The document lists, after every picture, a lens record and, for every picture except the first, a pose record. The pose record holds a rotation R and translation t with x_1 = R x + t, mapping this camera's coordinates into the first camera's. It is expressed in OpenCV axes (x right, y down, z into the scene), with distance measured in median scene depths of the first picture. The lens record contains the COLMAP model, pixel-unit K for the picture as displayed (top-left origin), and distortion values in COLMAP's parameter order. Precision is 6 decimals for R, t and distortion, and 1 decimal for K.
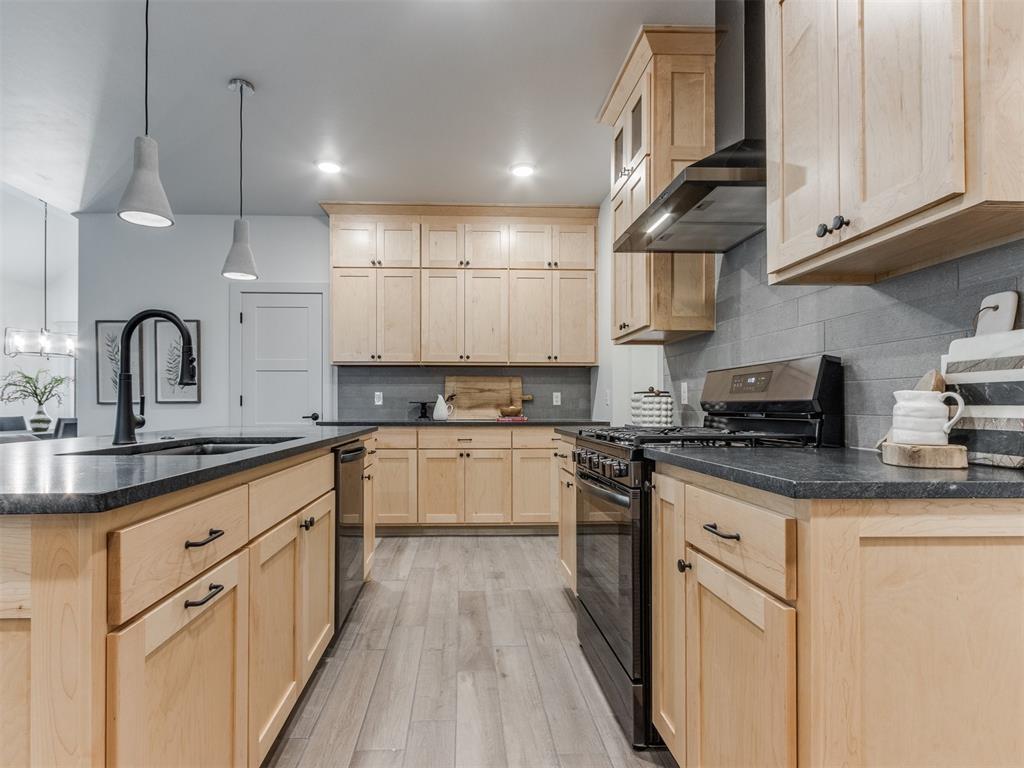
lens RADIAL K [[532.8, 0, 485.4], [0, 532.8, 410.2], [0, 0, 1]] dist [0.001796, -0.000620]
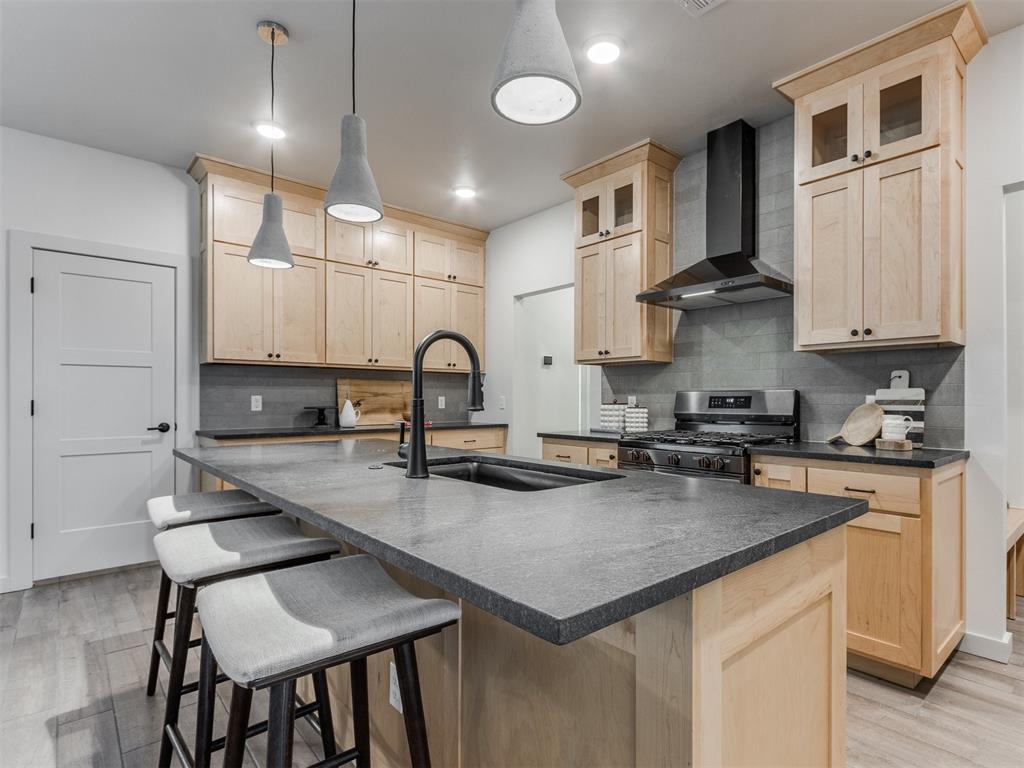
lens RADIAL K [[532.0, 0, 547.1], [0, 532.0, 399.3], [0, 0, 1]] dist [0.000680, 0.001560]
pose [[0.762759, 0.000158, 0.646683, -0.400263], [0.003525, 0.999984, -0.004401, -0.023364], [-0.646673, 0.005636, 0.762746, 0.063765]]
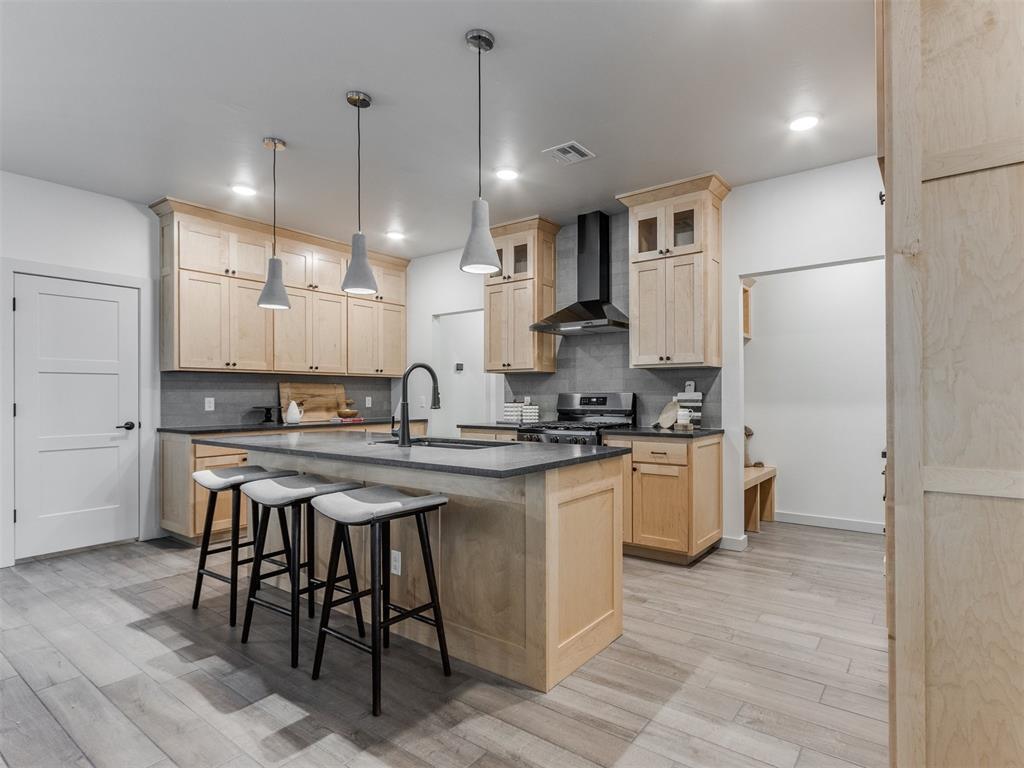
lens RADIAL K [[532.8, 0, 569.5], [0, 532.8, 394.6], [0, 0, 1]] dist [0.001796, -0.000620]
pose [[0.593778, -0.001302, 0.804628, -0.608774], [0.009095, 0.999946, -0.005093, -0.029032], [-0.804578, 0.010343, 0.593757, -0.122689]]
